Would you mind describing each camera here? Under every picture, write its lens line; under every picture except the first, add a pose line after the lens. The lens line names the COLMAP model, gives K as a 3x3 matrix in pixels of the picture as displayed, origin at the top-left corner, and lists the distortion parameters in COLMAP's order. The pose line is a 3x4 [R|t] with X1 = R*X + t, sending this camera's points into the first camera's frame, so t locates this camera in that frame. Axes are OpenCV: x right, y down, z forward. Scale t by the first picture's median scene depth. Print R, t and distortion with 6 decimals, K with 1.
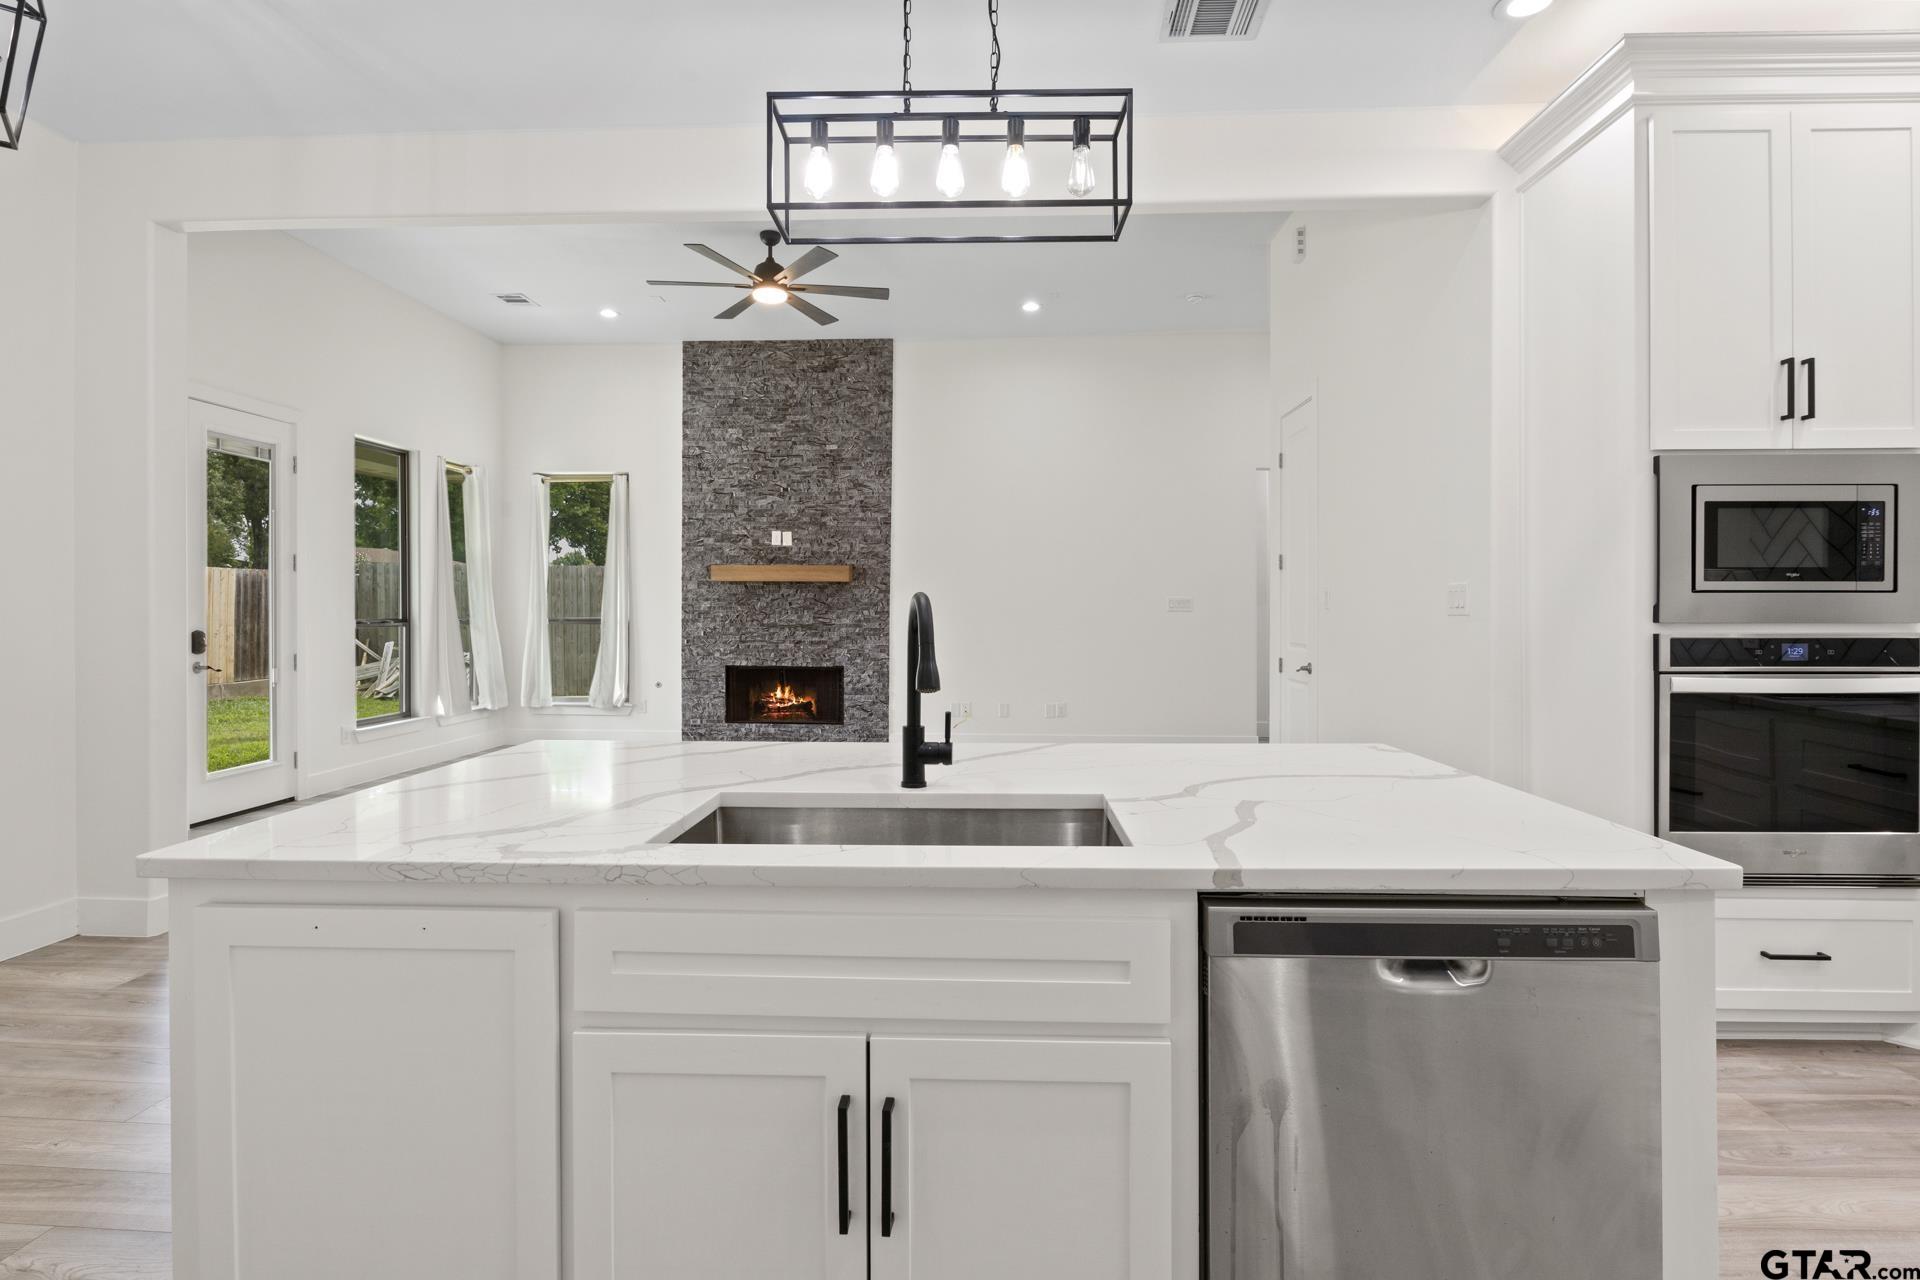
lens RADIAL K [[966.5, 0, 960.7], [0, 966.5, 609.7], [0, 0, 1]] dist [-0.003261, -0.001908]
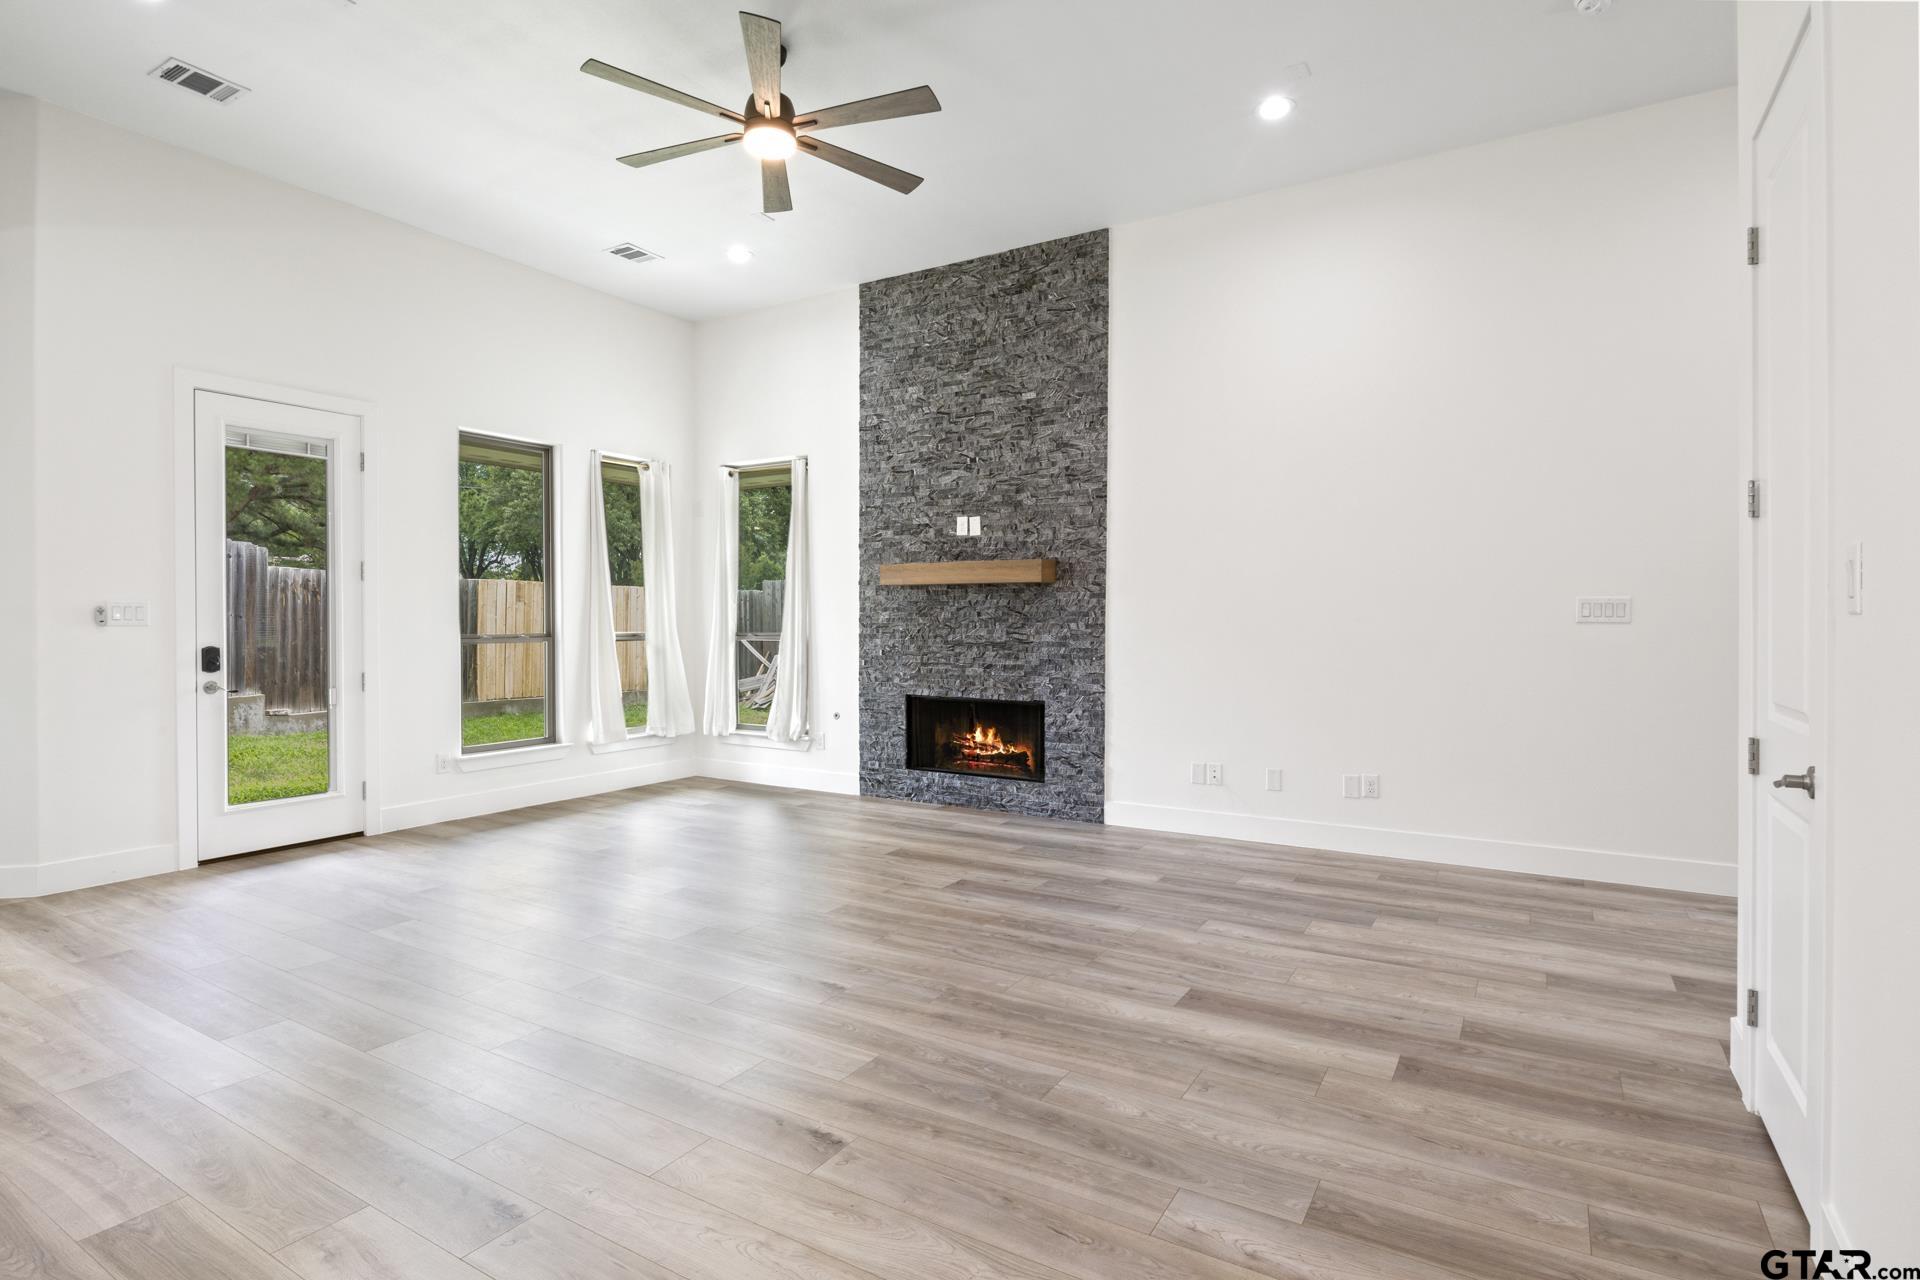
lens RADIAL K [[966.5, 0, 955.8], [0, 966.5, 620.9], [0, 0, 1]] dist [-0.003261, -0.001908]
pose [[0.880436, -0.003573, -0.474151, 0.159015], [0.002846, 0.999993, -0.002251, 0.000824], [0.474156, 0.000632, 0.880441, 0.341411]]
